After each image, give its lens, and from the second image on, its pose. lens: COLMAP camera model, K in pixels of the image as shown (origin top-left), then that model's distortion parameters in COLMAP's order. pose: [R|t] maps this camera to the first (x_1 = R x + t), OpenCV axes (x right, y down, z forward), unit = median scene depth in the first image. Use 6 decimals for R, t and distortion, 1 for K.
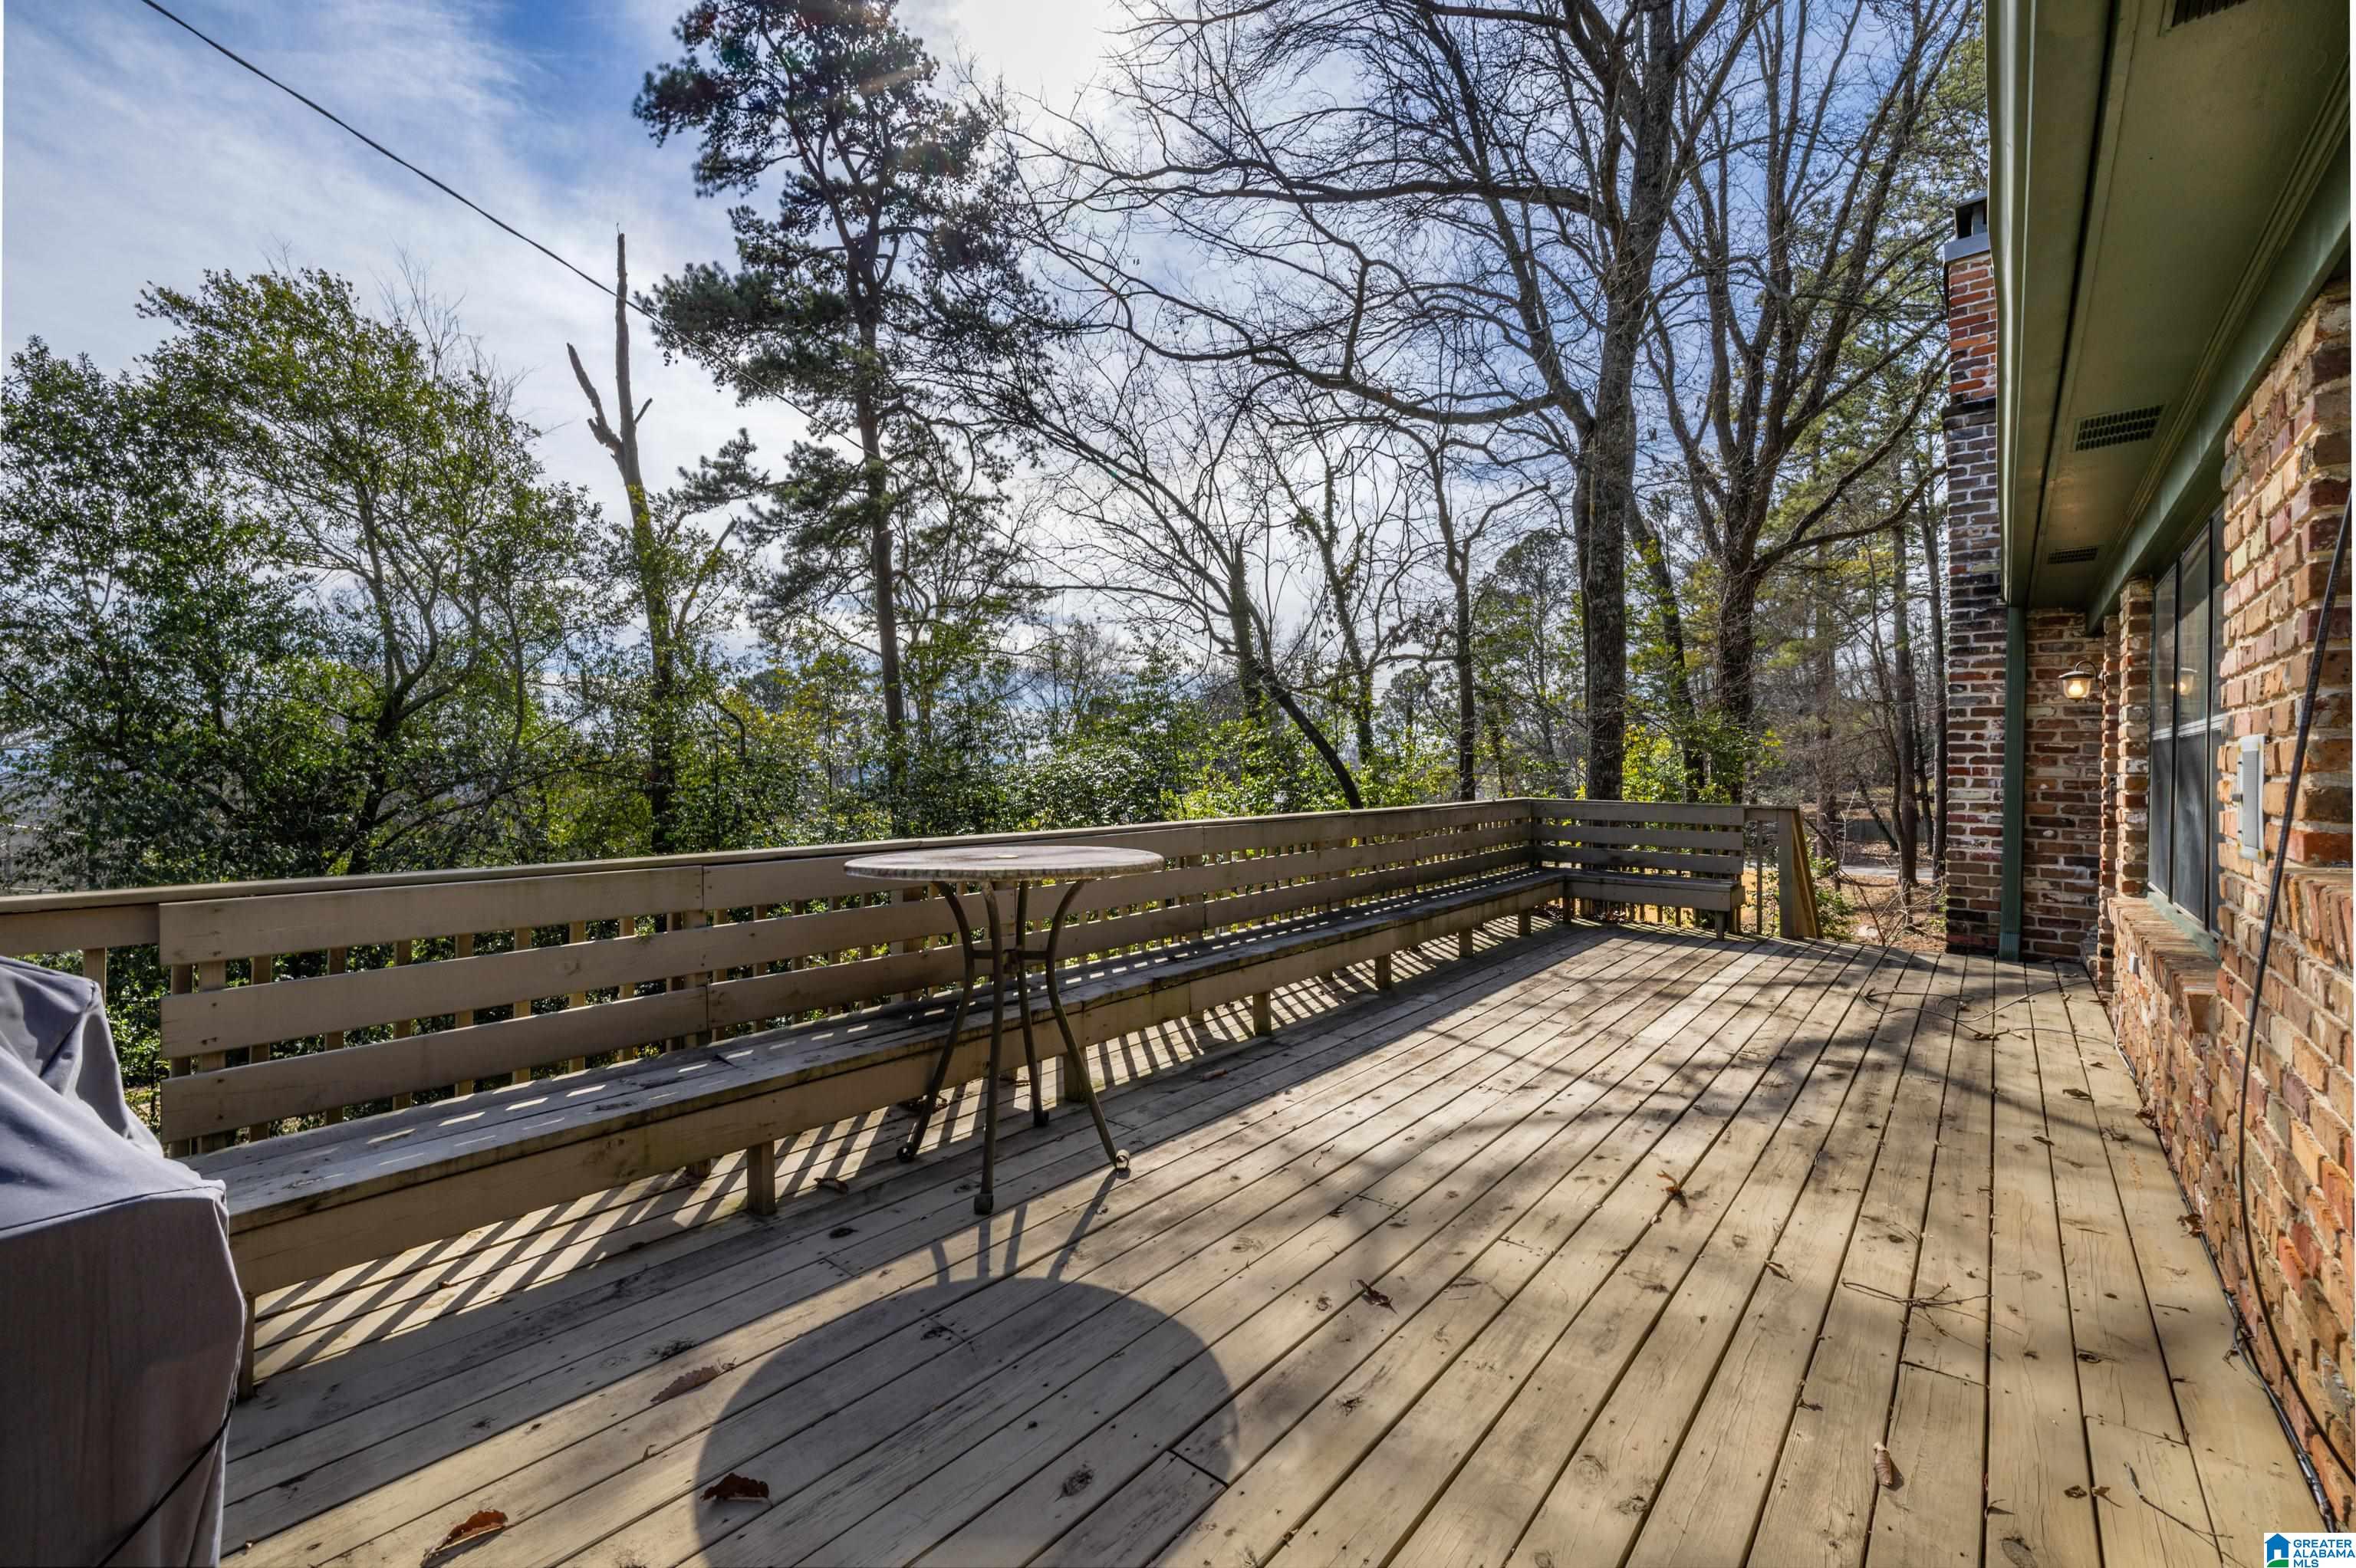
lens RADIAL K [[1001.7, 0, 1145.5], [0, 1001.7, 772.1], [0, 0, 1]] dist [-0.000887, 0.000082]
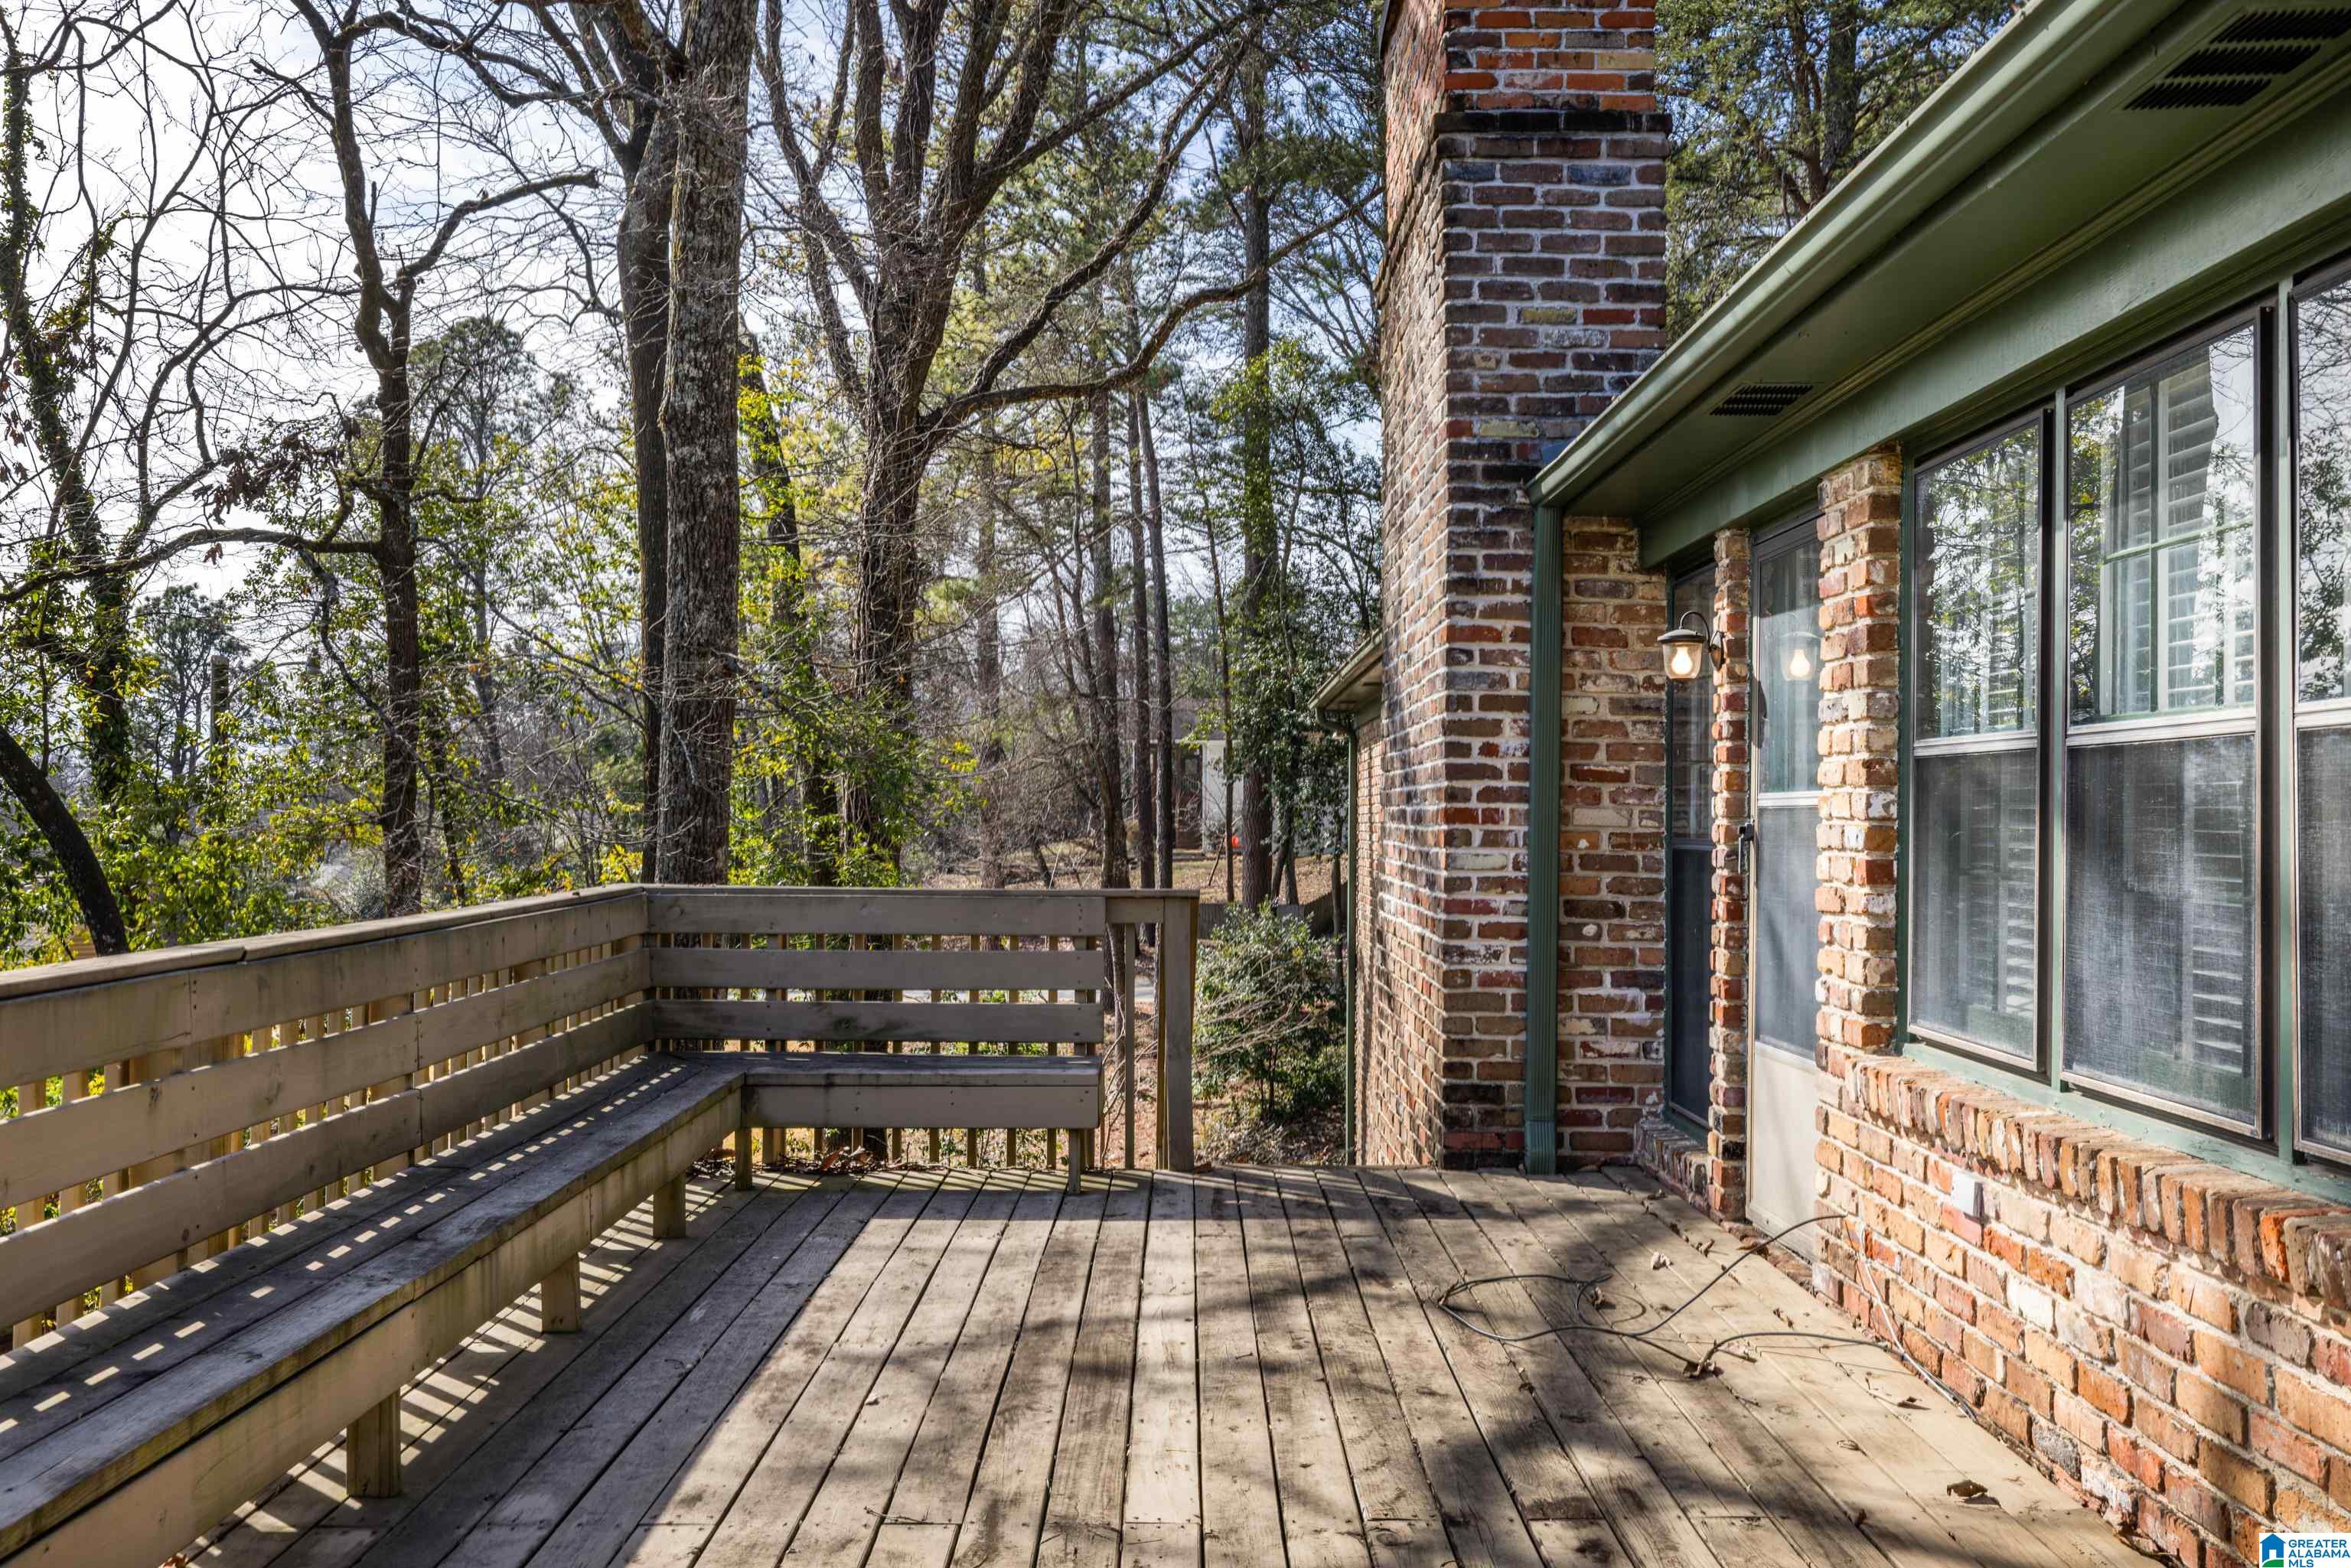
lens RADIAL K [[2095.5, 0, 1176.2], [0, 2095.5, 778.7], [0, 0, 1]] dist [-0.008908, 0.007934]
pose [[0.761322, 0.009424, 0.648305, -0.004482], [0.003379, 0.999823, -0.018502, -0.000498], [-0.648365, 0.016277, 0.761156, 0.270525]]
